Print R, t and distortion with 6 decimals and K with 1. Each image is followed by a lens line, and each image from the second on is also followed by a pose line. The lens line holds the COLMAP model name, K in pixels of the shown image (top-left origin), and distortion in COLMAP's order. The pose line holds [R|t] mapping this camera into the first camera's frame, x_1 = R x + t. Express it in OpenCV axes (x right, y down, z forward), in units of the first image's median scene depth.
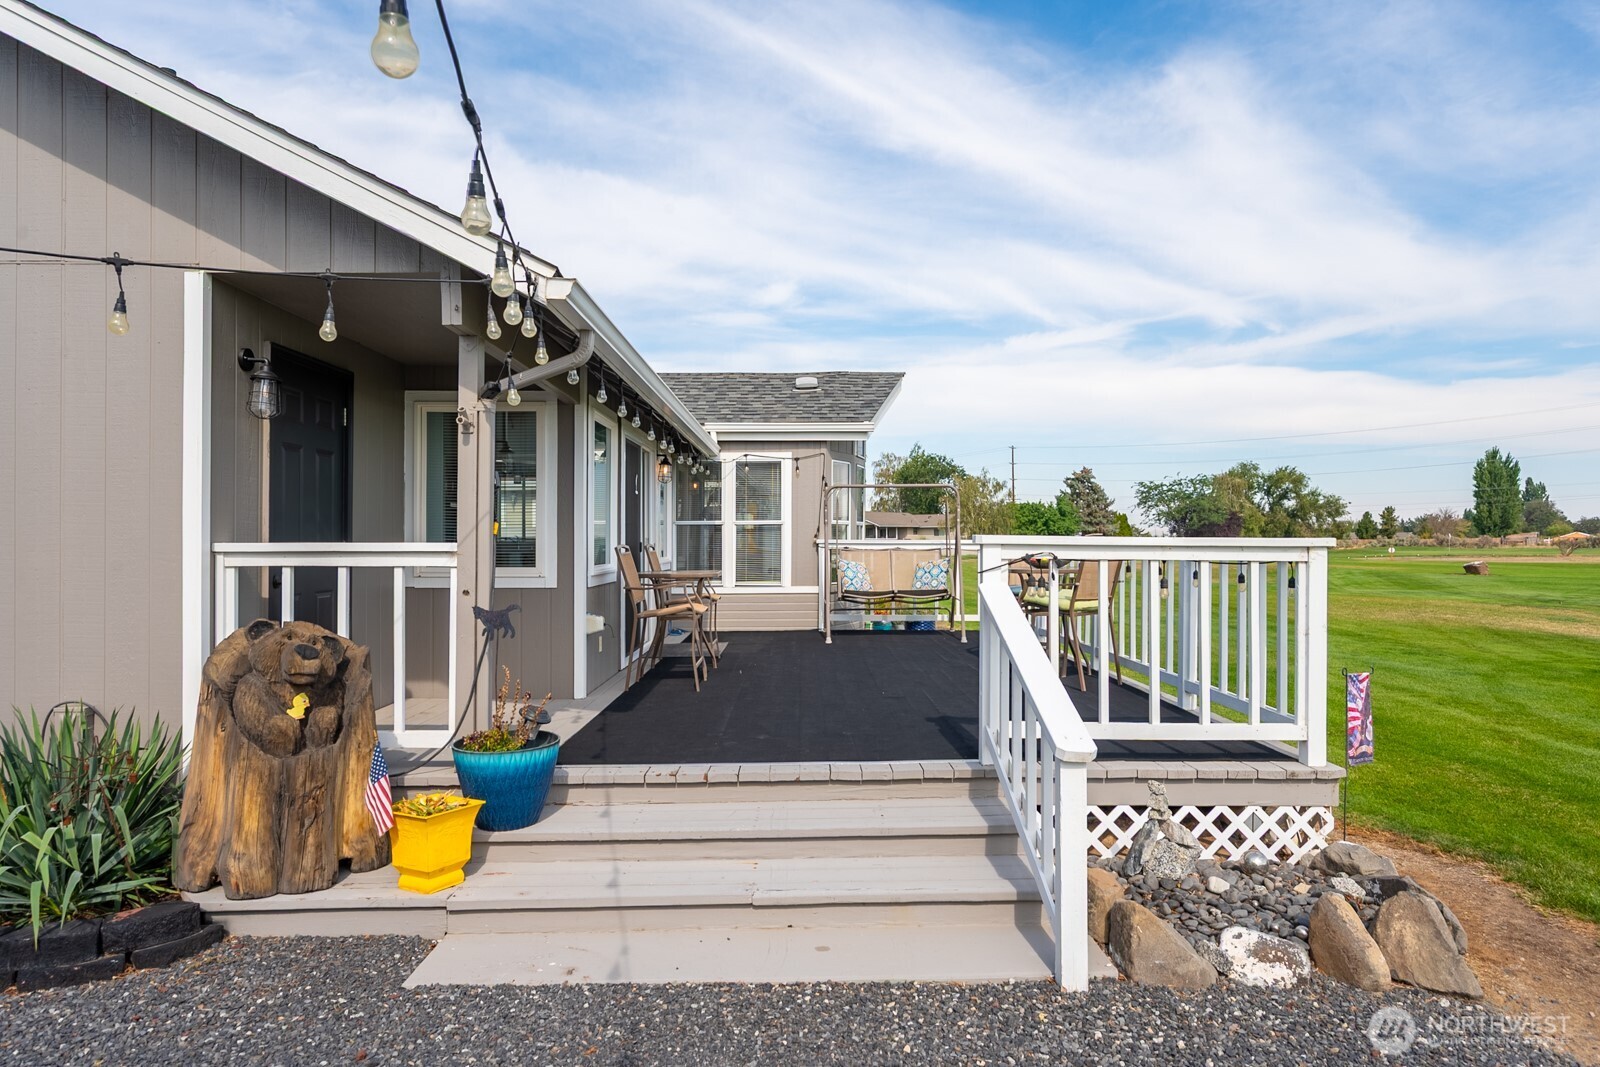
lens RADIAL K [[964.4, 0, 806.6], [0, 964.4, 536.8], [0, 0, 1]] dist [-0.004531, -0.003069]
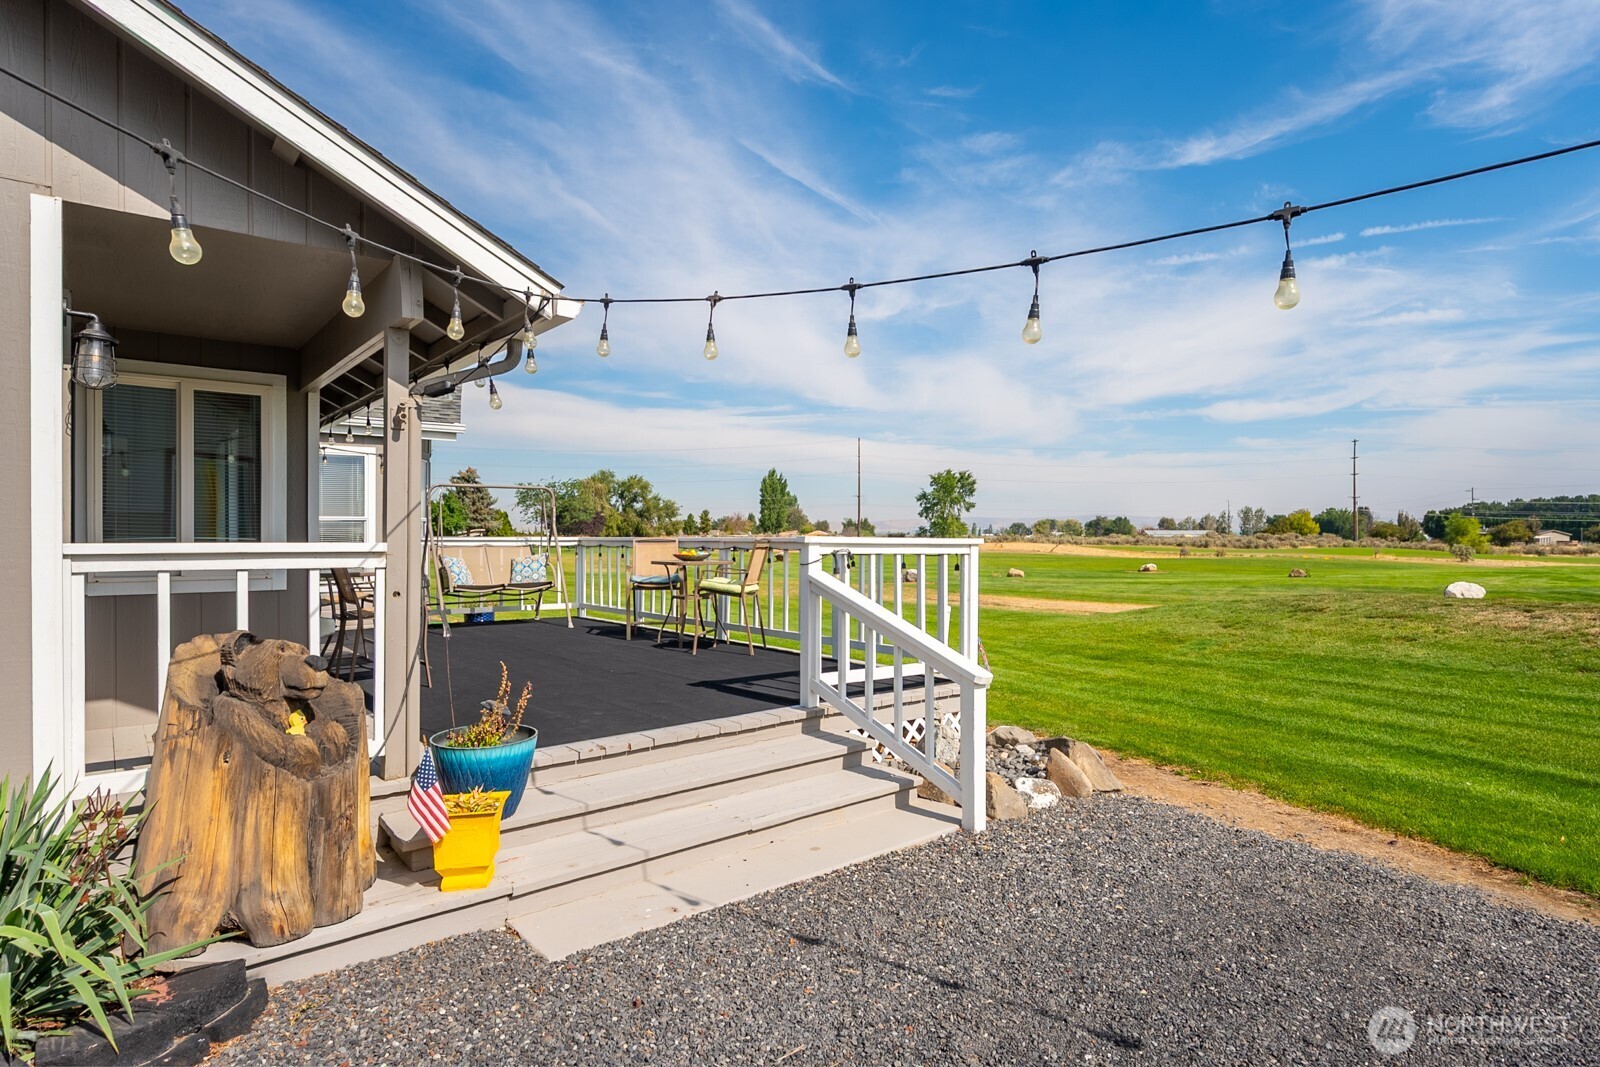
lens RADIAL K [[877.1, 0, 803.8], [0, 877.1, 543.9], [0, 0, 1]] dist [-0.003779, 0.001319]
pose [[0.781104, -0.002614, 0.624395, -0.227804], [-0.005743, 0.999919, 0.011370, -0.001914], [-0.624374, -0.012467, 0.781026, 0.021425]]
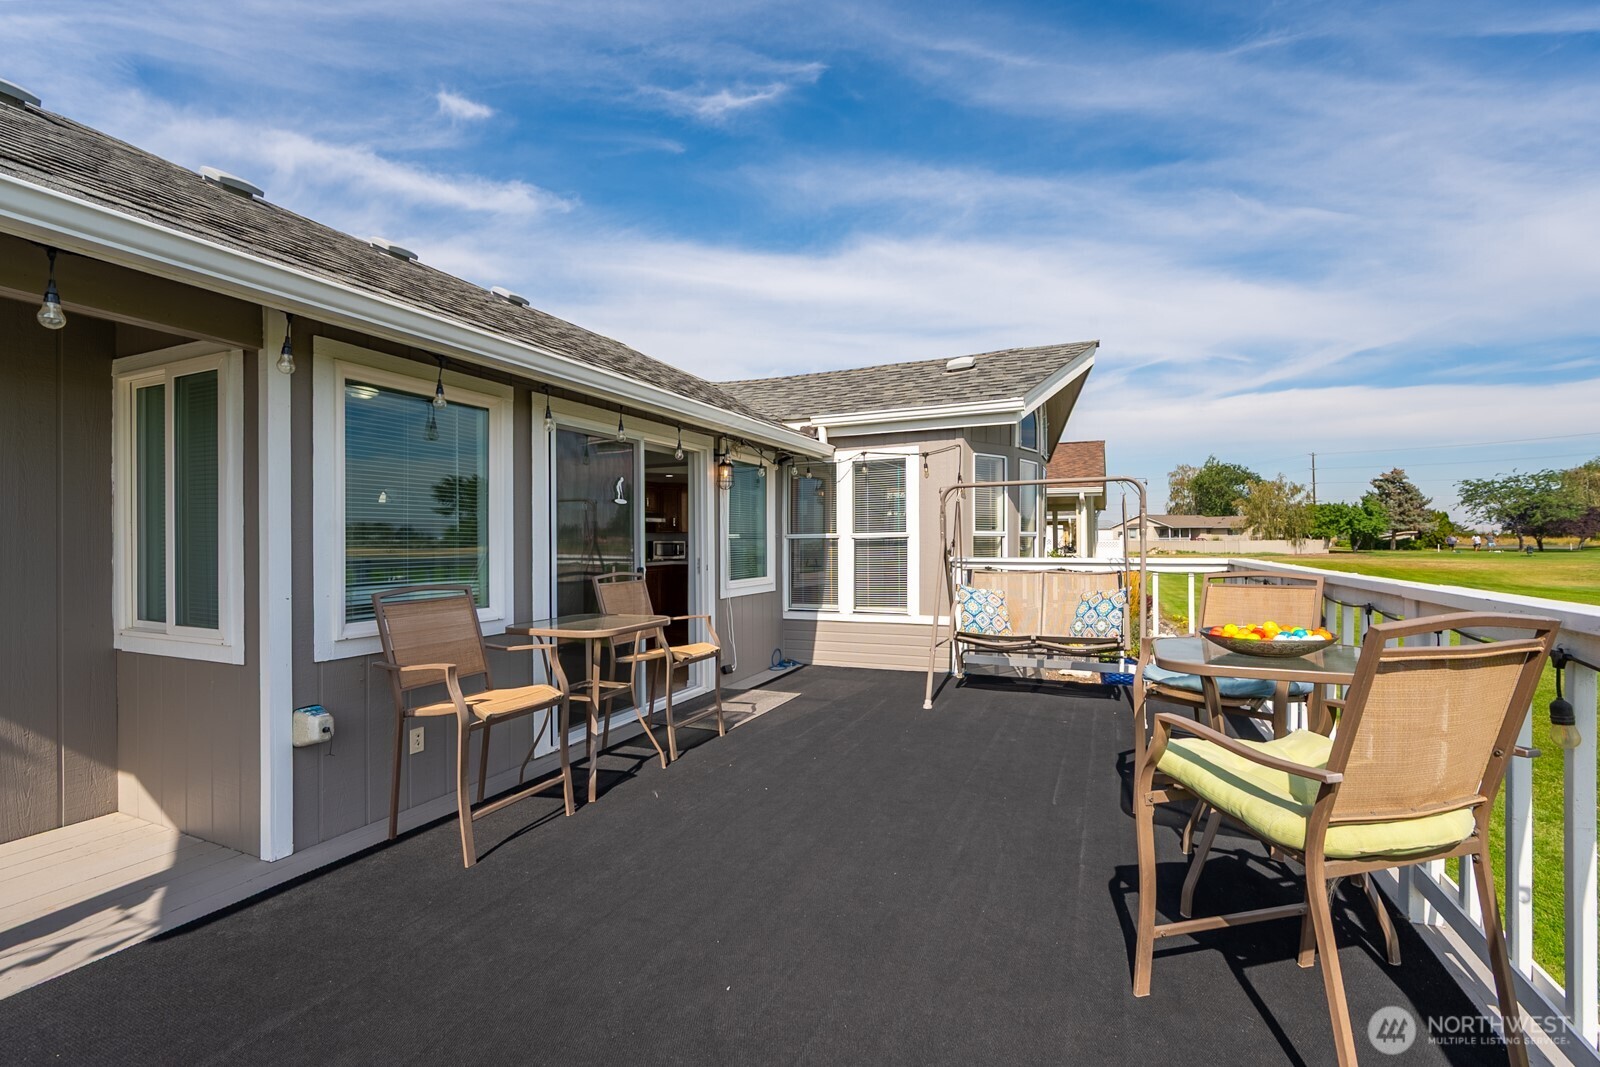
lens RADIAL K [[684.0, 0, 799.5], [0, 684.0, 536.9], [0, 0, 1]] dist [-0.007809, -0.000327]
pose [[0.904758, -0.008045, -0.425850, 0.129952], [0.008065, 0.999966, -0.001757, -0.012521], [0.425850, -0.001845, 0.904792, 0.435876]]
